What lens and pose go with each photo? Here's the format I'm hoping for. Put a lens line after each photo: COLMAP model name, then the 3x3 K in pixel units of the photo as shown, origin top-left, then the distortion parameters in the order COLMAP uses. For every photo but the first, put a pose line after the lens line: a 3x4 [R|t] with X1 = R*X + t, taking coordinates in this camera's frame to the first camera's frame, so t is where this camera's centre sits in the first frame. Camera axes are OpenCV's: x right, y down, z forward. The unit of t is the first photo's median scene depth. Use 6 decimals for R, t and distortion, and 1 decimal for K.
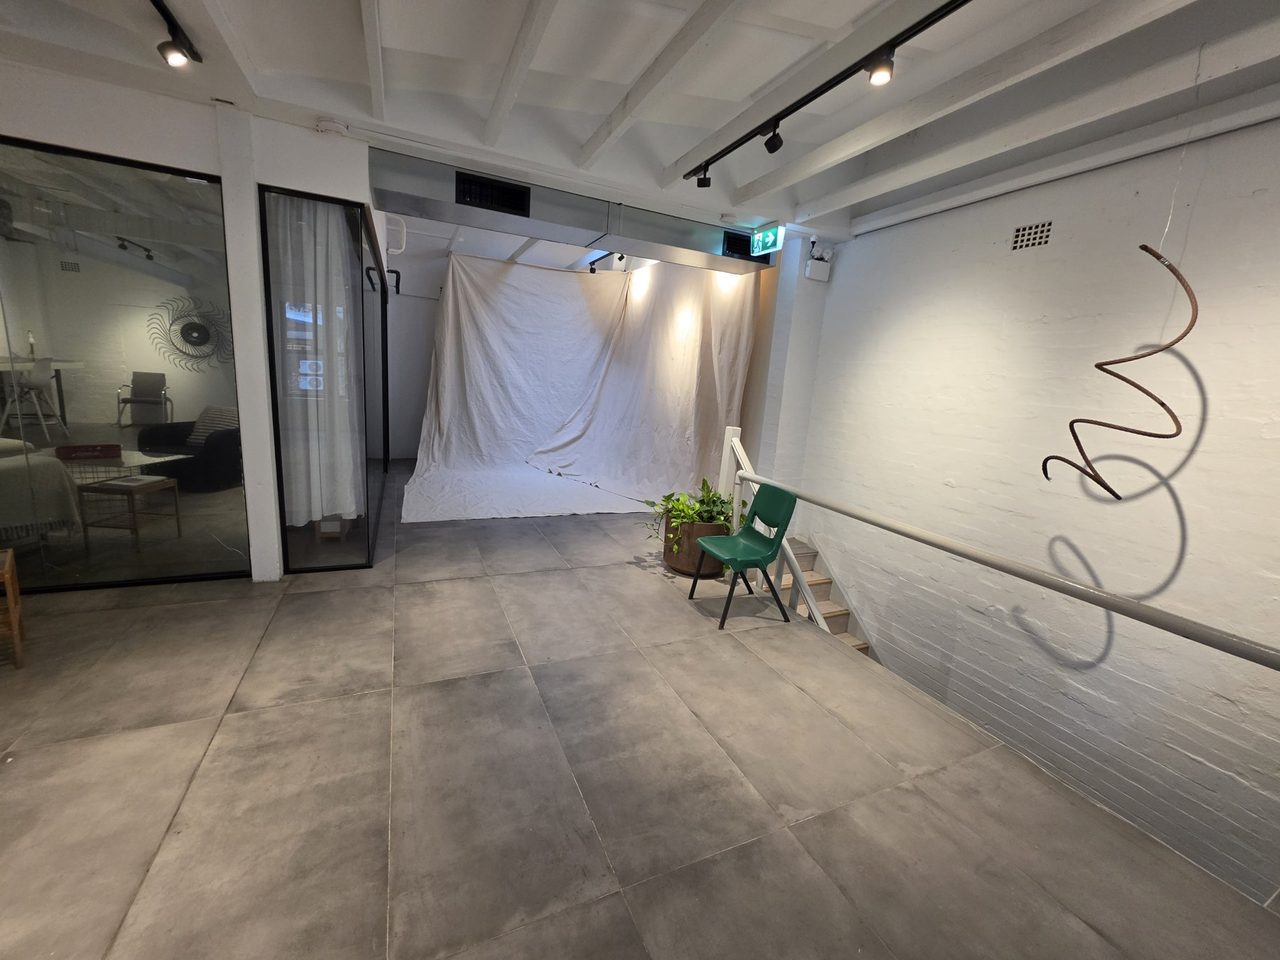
lens RADIAL K [[511.5, 0, 636.1], [0, 511.5, 472.6], [0, 0, 1]] dist [-0.002264, 0.000075]
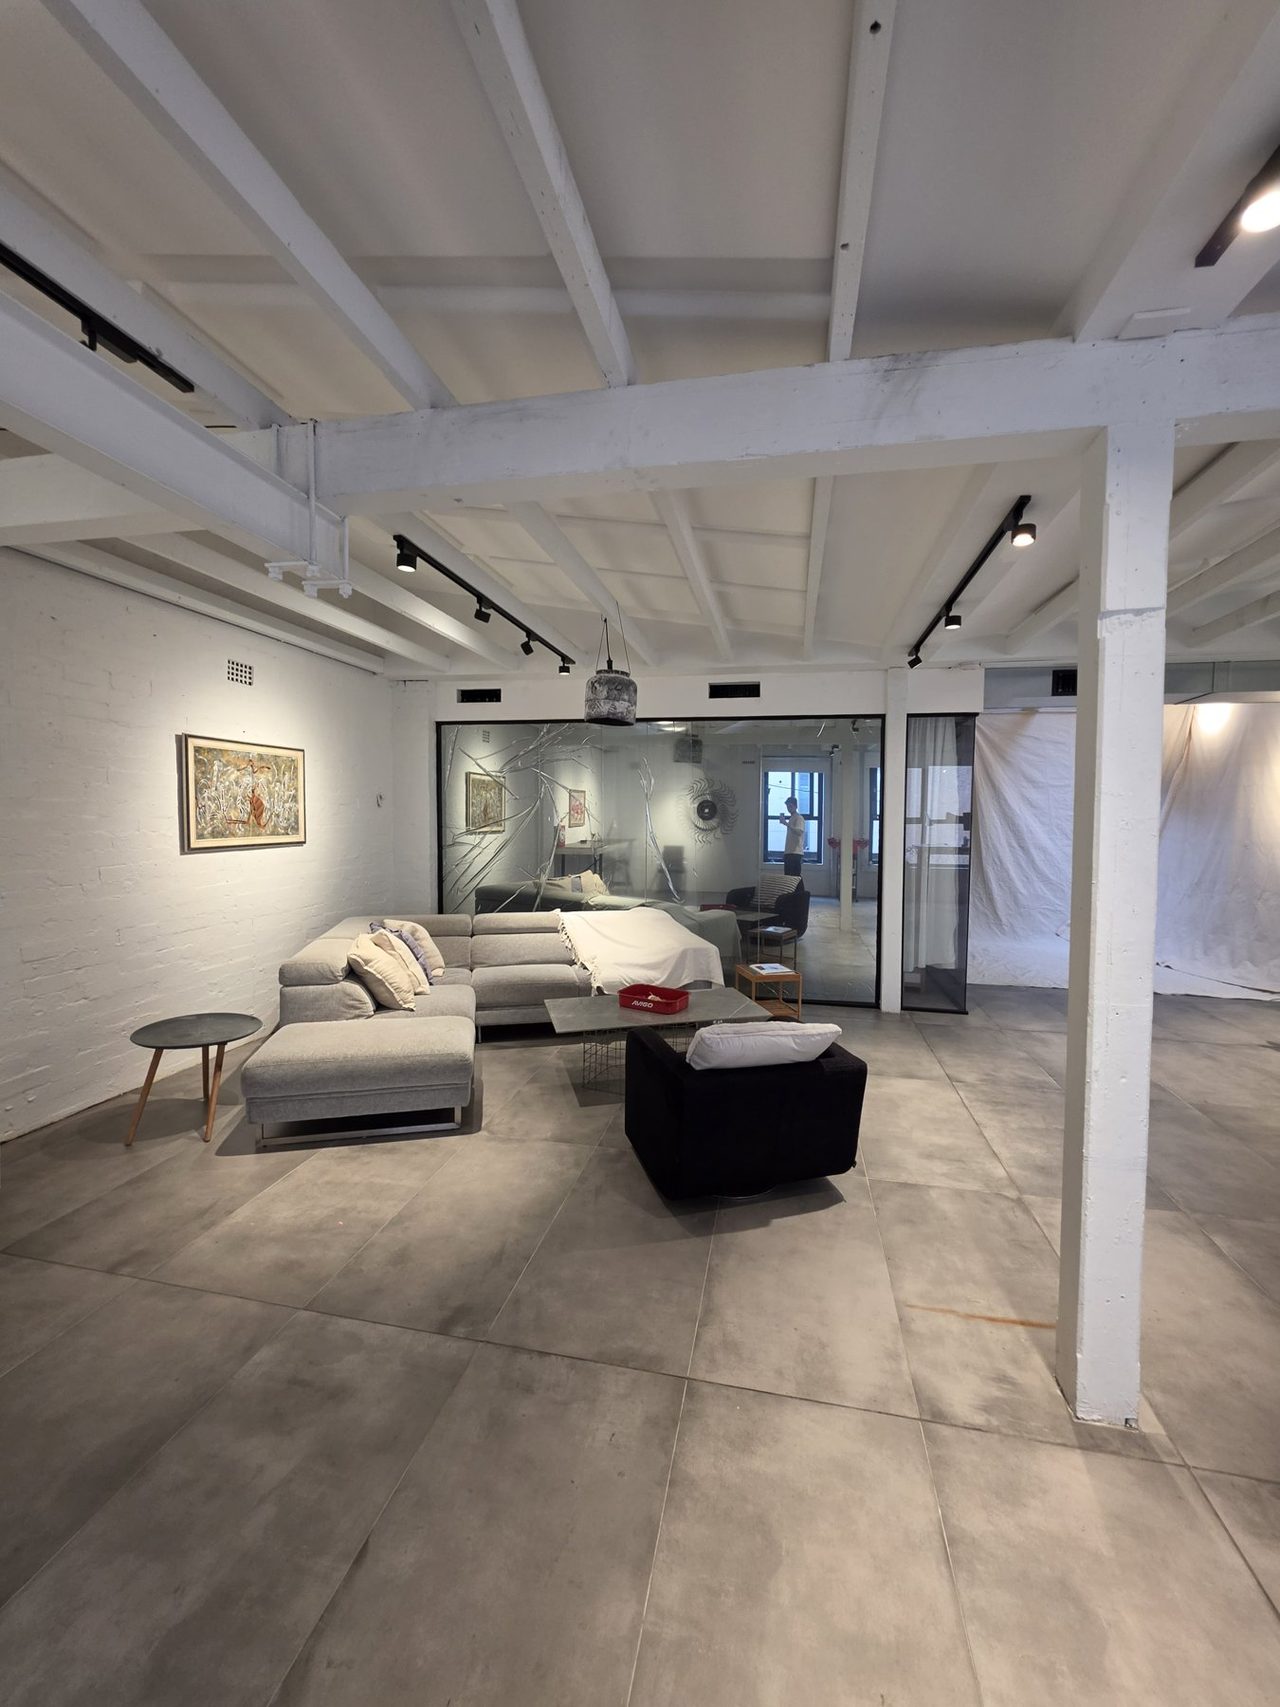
lens RADIAL K [[682.1, 0, 648.9], [0, 682.1, 849.0], [0, 0, 1]] dist [-0.002264, 0.000075]
pose [[0.808846, -0.035624, -0.586940, -0.147789], [-0.058419, 0.988357, -0.140493, 0.060693], [0.585111, 0.147926, 0.797348, -0.521740]]
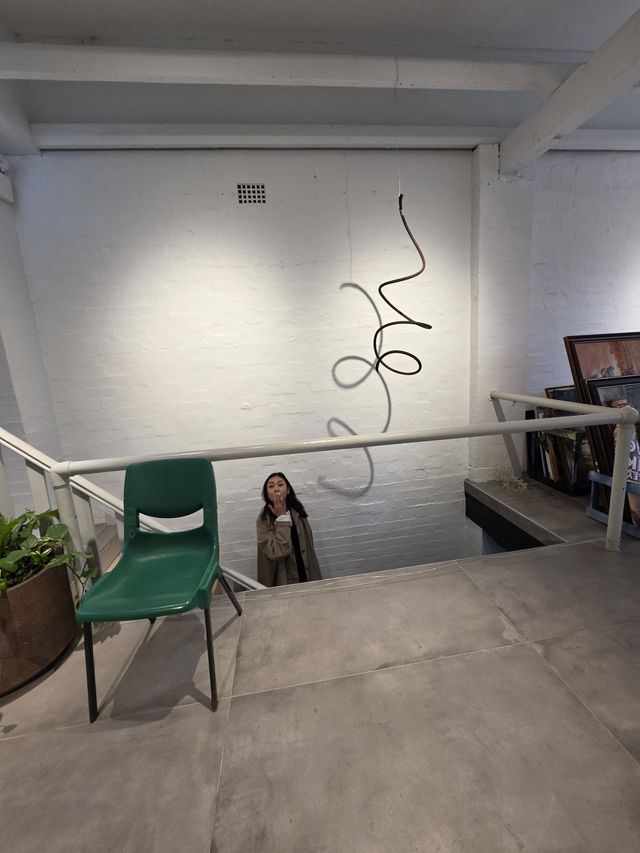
lens RADIAL K [[340.8, 0, 324.4], [0, 340.8, 424.2], [0, 0, 1]] dist [-0.002264, 0.000075]
pose [[0.282072, -0.261500, 0.923067, -0.052684], [0.263058, 0.946343, 0.187709, -0.032080], [-0.922625, 0.189873, 0.335726, 0.460597]]
